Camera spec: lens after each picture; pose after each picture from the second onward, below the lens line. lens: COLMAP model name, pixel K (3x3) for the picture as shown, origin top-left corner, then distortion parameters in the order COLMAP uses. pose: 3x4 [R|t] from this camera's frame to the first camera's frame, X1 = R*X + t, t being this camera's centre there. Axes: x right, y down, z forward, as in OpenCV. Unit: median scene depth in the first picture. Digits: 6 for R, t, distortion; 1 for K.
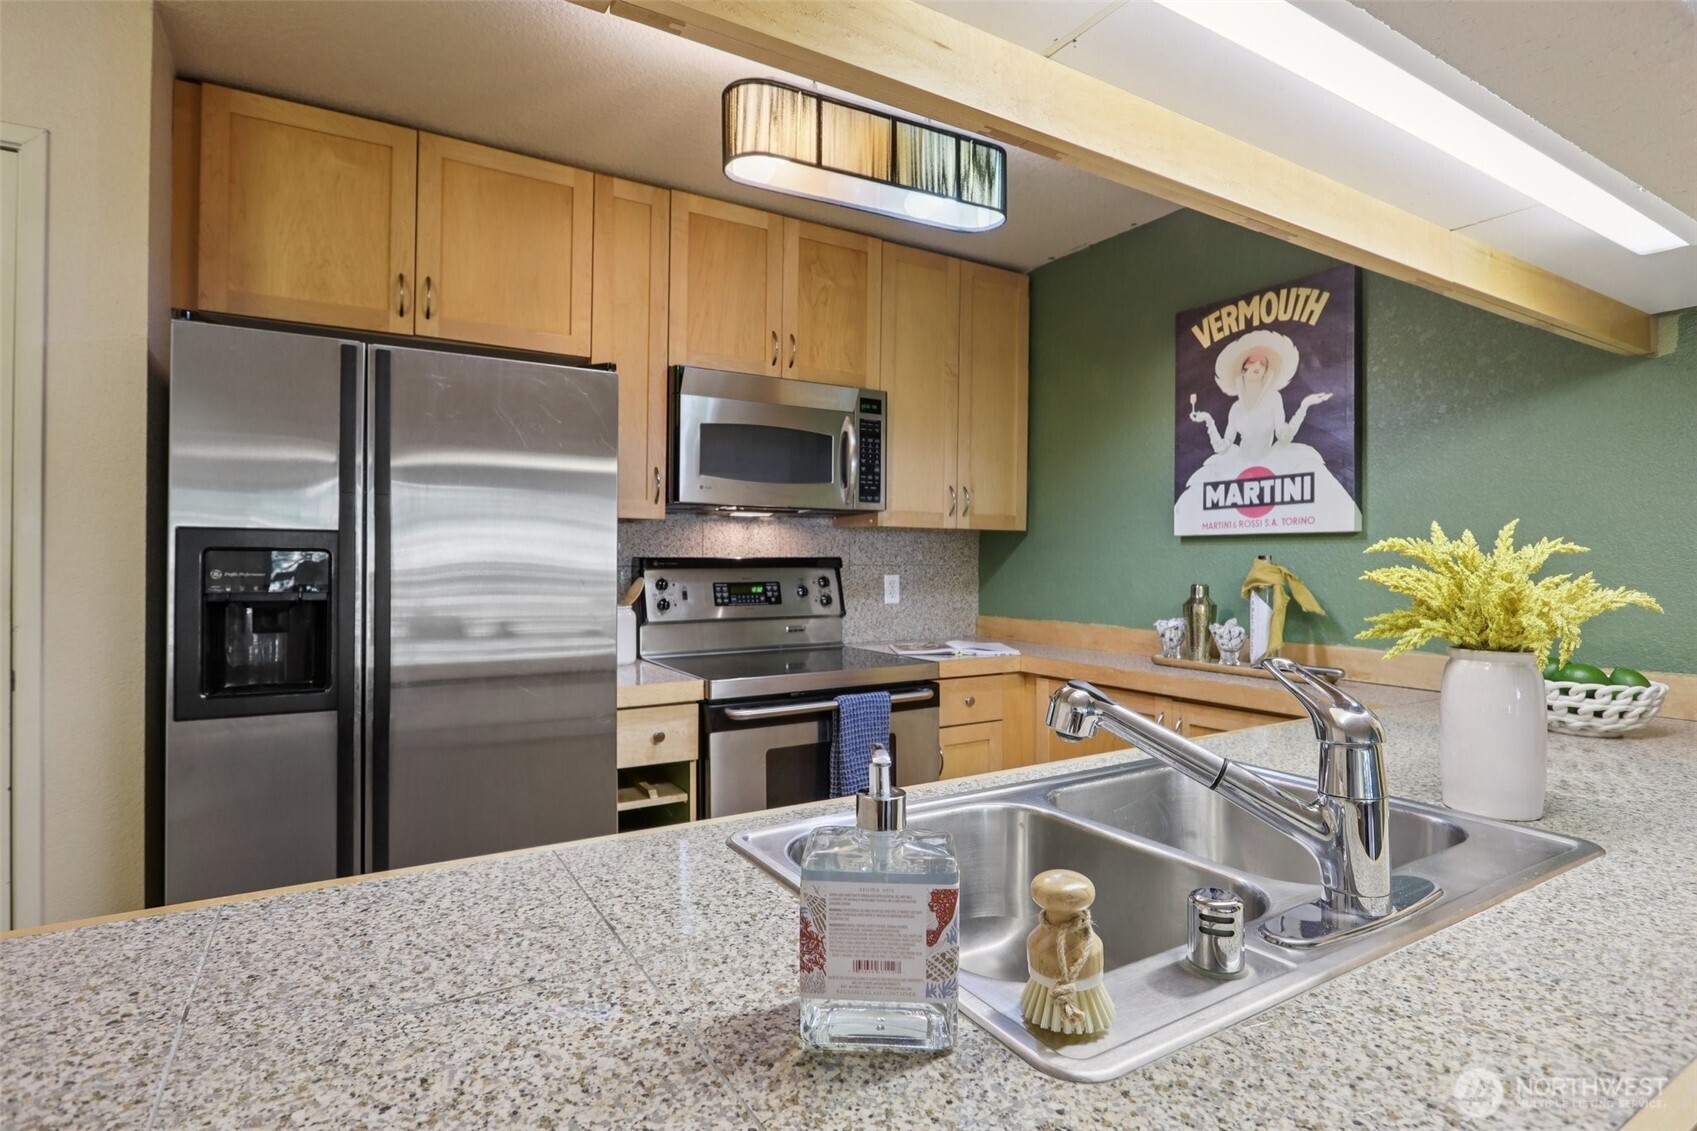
lens RADIAL K [[853.6, 0, 840.2], [0, 853.6, 561.6], [0, 0, 1]] dist [-0.019635, 0.005490]
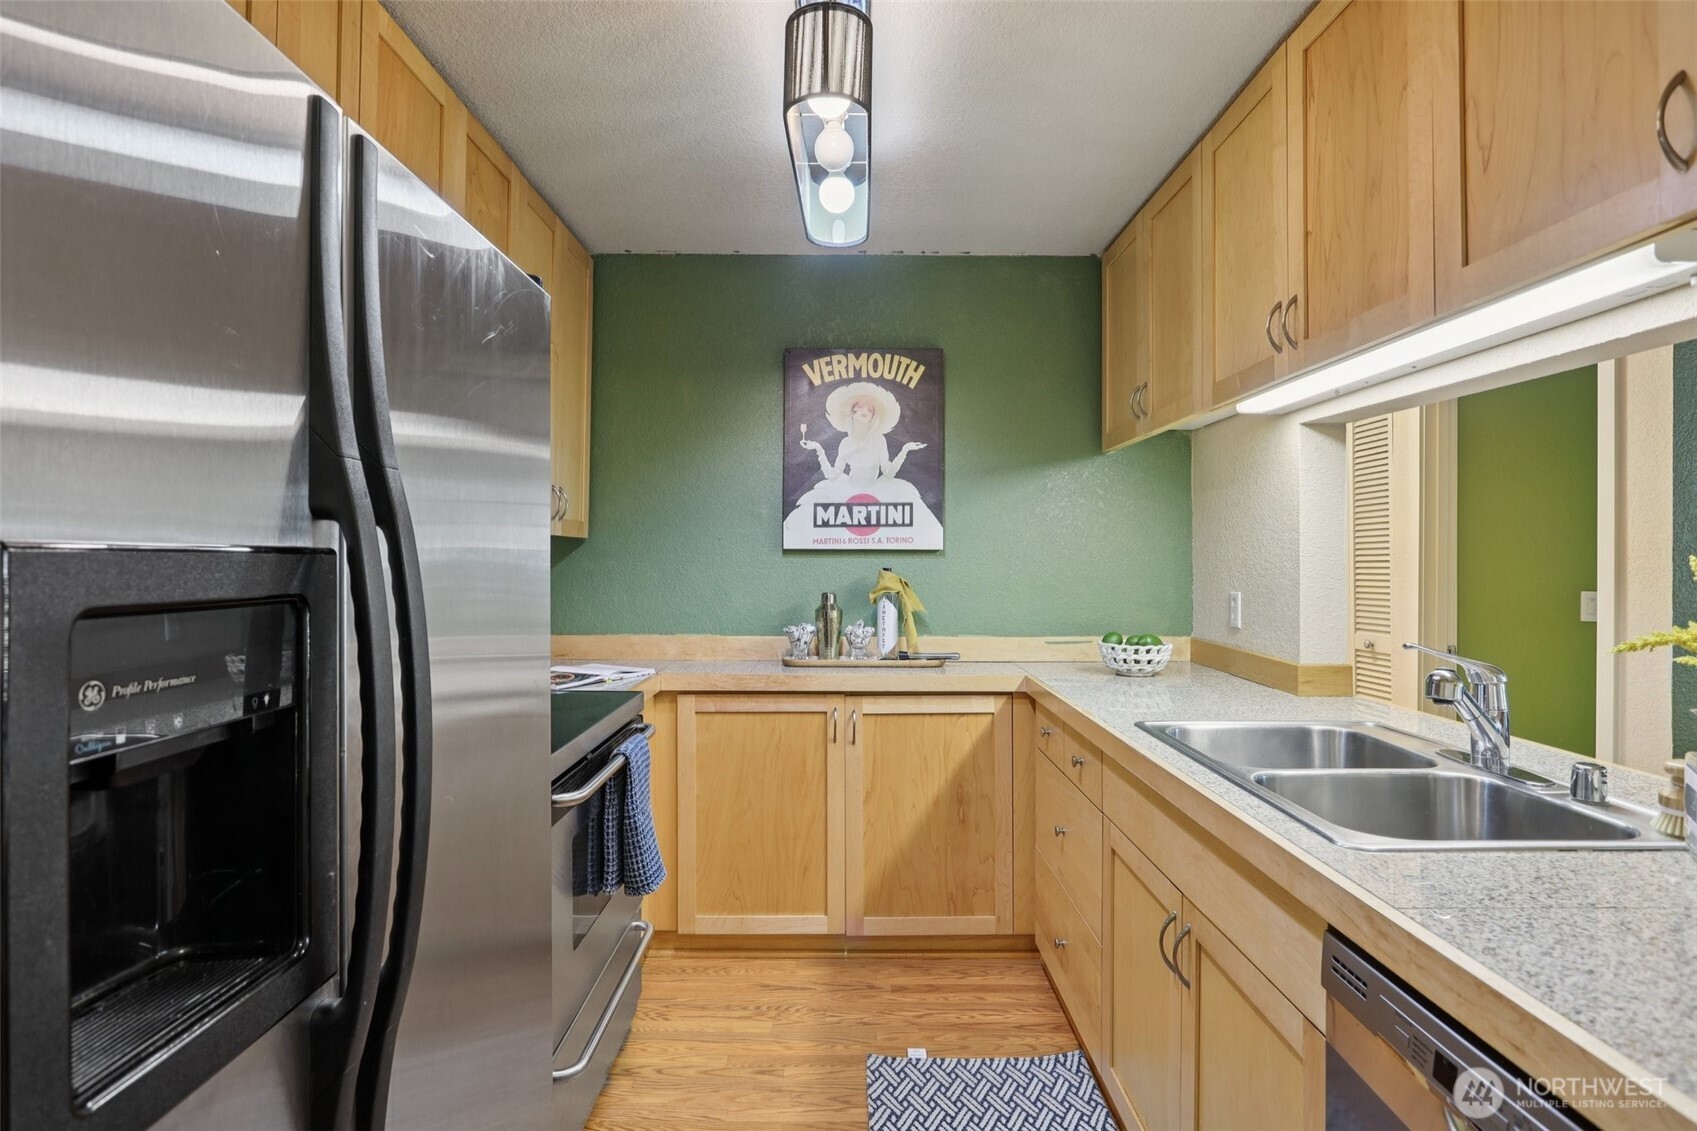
lens RADIAL K [[853.6, 0, 840.8], [0, 853.6, 552.4], [0, 0, 1]] dist [-0.019635, 0.005490]
pose [[0.510614, 0.004559, 0.859798, -0.576566], [-0.000717, 0.999988, -0.004876, -0.022484], [-0.859810, 0.001873, 0.510611, 0.409603]]
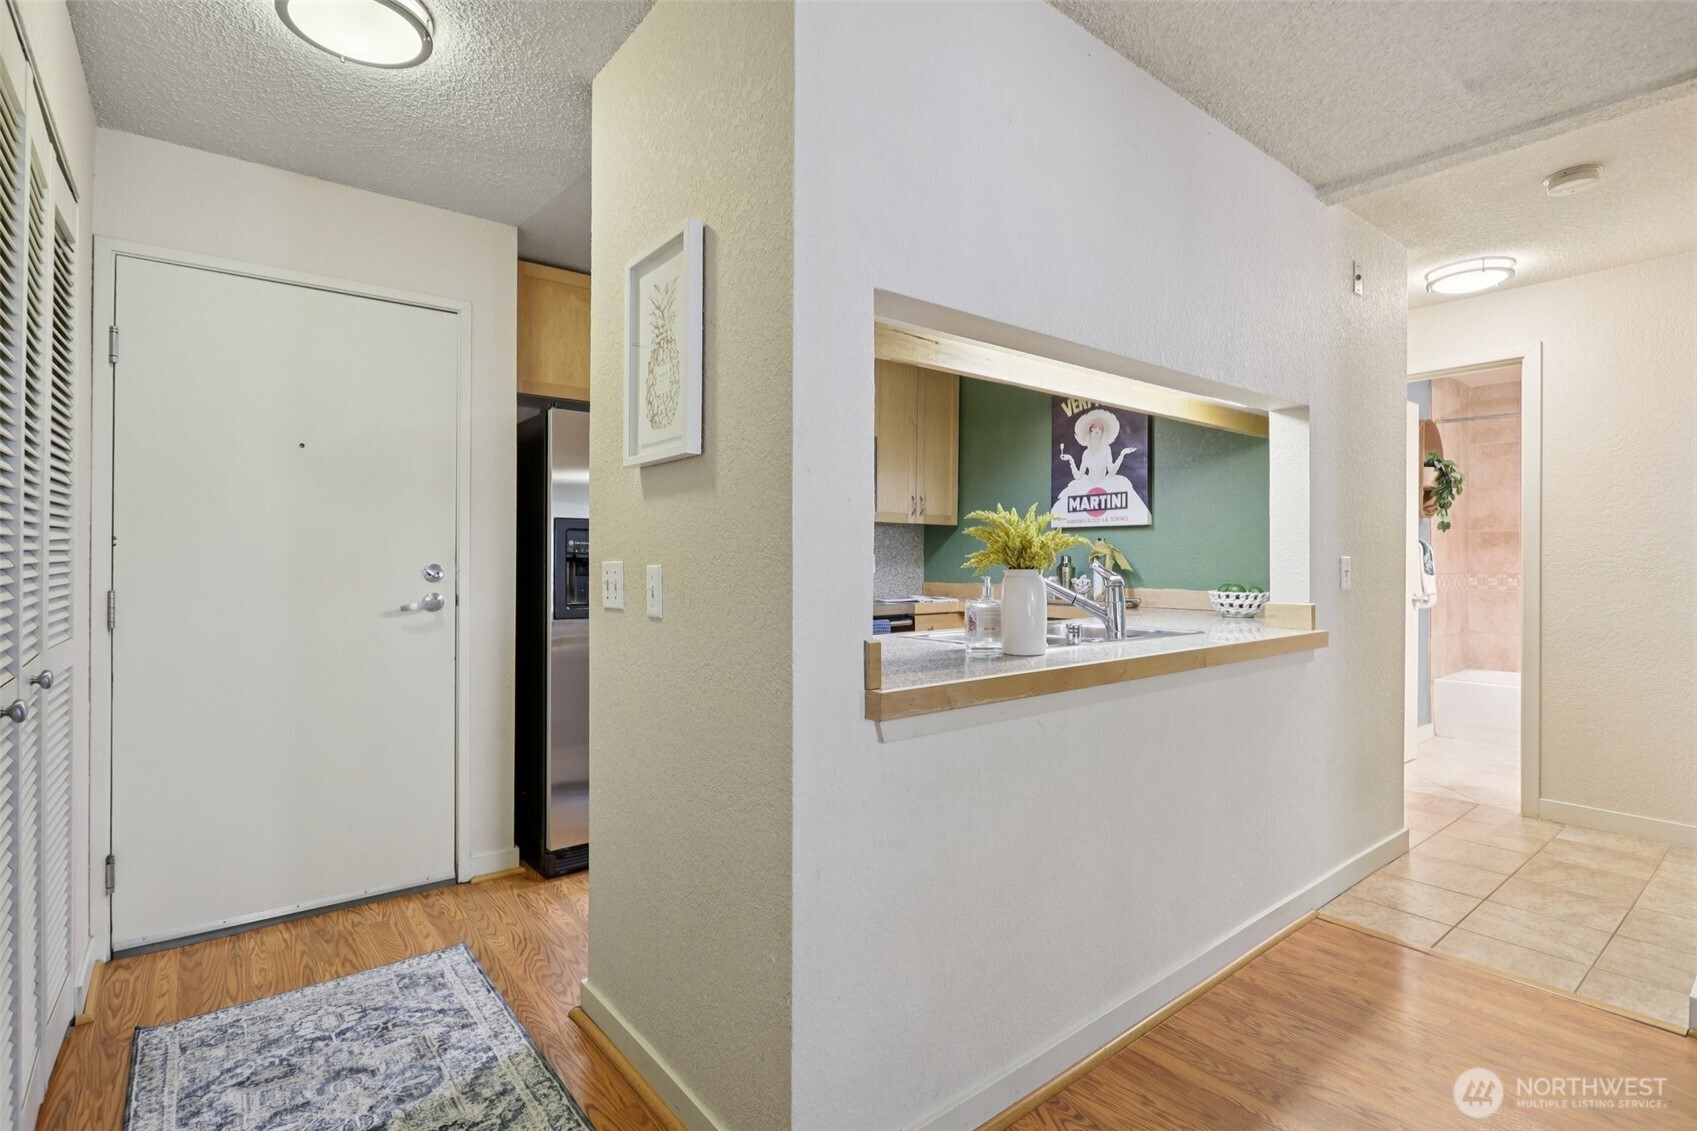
lens RADIAL K [[815.9, 0, 845.4], [0, 815.9, 559.7], [0, 0, 1]] dist [-0.009953, 0.002448]
pose [[0.990417, -0.001672, 0.138102, -0.250186], [0.001825, 0.999998, -0.000982, 0.036189], [-0.138100, 0.001224, 0.990417, -0.579469]]
